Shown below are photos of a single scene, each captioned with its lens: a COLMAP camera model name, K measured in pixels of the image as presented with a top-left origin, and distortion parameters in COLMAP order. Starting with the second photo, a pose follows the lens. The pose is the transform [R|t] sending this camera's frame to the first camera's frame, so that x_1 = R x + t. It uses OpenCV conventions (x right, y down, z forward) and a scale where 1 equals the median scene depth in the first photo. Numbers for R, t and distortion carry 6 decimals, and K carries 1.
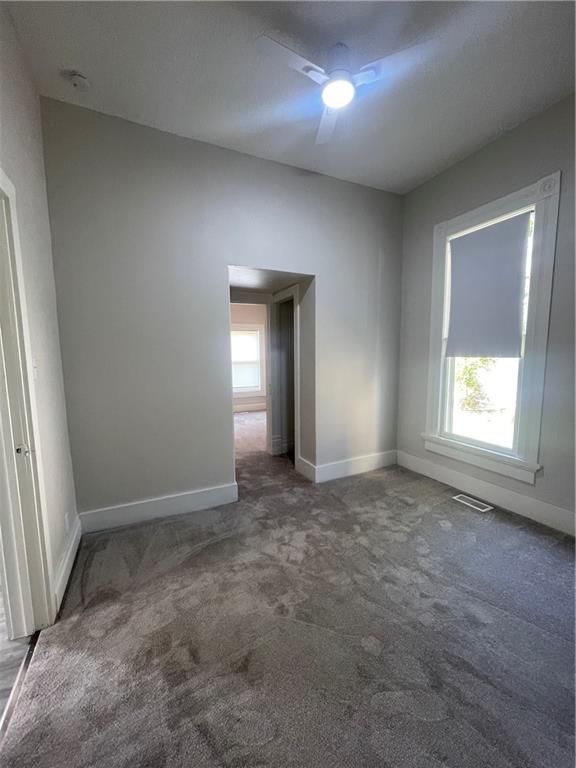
lens RADIAL K [[310.2, 0, 289.1], [0, 310.2, 385.4], [0, 0, 1]] dist [-0.001272, 0.000035]
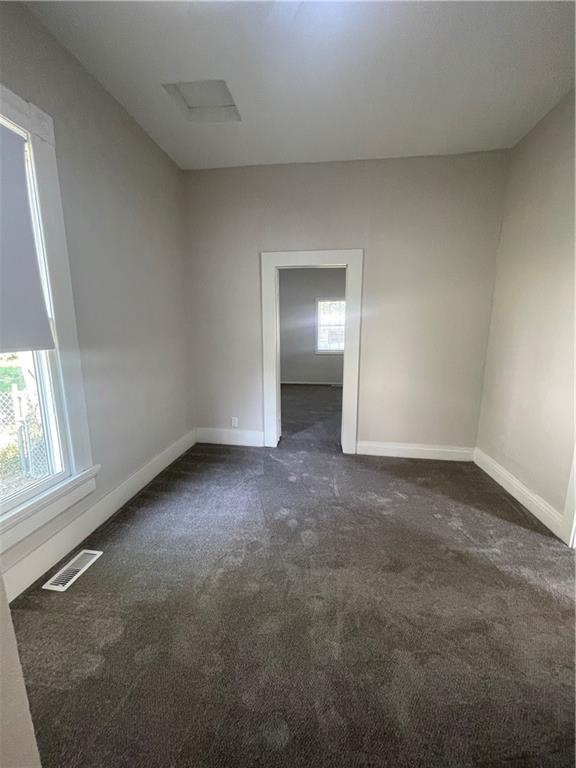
lens RADIAL K [[310.2, 0, 290.1], [0, 310.2, 382.8], [0, 0, 1]] dist [-0.001272, 0.000035]
pose [[-0.832930, -0.084320, 0.546917, -0.123528], [0.068025, 0.965226, 0.252412, -0.142562], [-0.549182, 0.247446, -0.798229, 1.171812]]
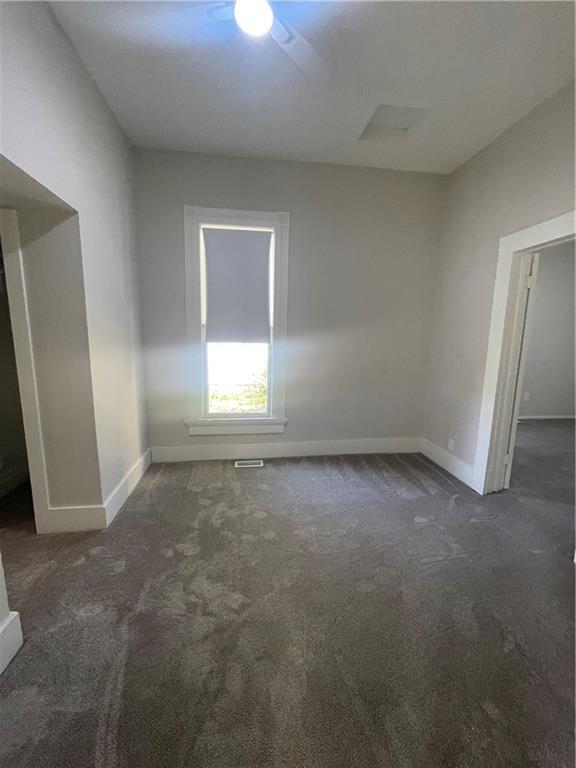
lens RADIAL K [[310.2, 0, 286.4], [0, 310.2, 383.2], [0, 0, 1]] dist [-0.001272, 0.000035]
pose [[0.321939, -0.127615, 0.938120, -0.452146], [0.077114, 0.991116, 0.108360, -0.052139], [-0.943615, 0.037457, 0.328920, 0.452007]]
